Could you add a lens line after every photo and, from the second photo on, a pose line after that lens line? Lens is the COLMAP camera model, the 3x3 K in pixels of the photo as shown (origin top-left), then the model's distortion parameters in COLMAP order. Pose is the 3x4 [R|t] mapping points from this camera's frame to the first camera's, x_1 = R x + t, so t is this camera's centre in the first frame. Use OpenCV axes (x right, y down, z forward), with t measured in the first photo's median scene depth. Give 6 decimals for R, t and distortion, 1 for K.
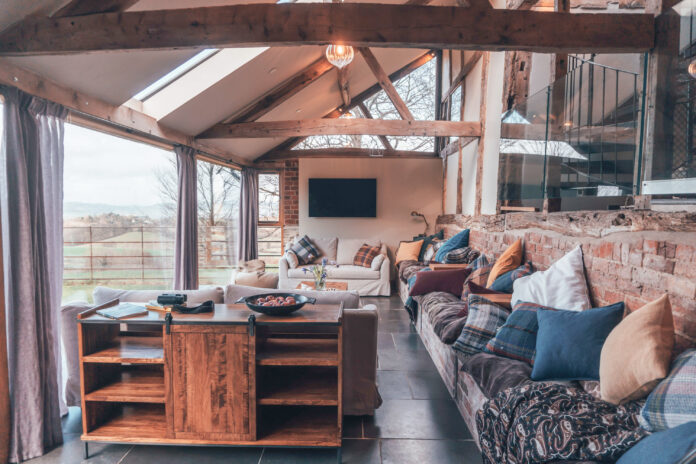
lens RADIAL K [[457.2, 0, 348.1], [0, 457.2, 231.8], [0, 0, 1]] dist [-0.001896, -0.003438]
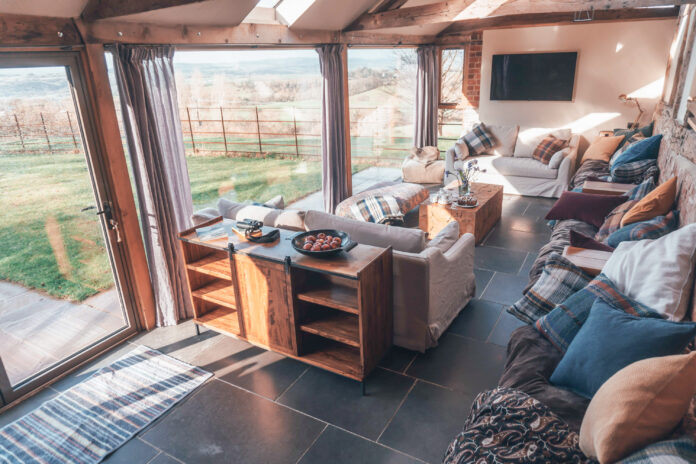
lens RADIAL K [[457.2, 0, 348.1], [0, 457.2, 231.8], [0, 0, 1]] dist [-0.001896, -0.003438]
pose [[0.879065, 0.131049, -0.458335, 0.343834], [0.011987, 0.955090, 0.296074, -0.164381], [0.476552, -0.265763, 0.838015, 0.139337]]
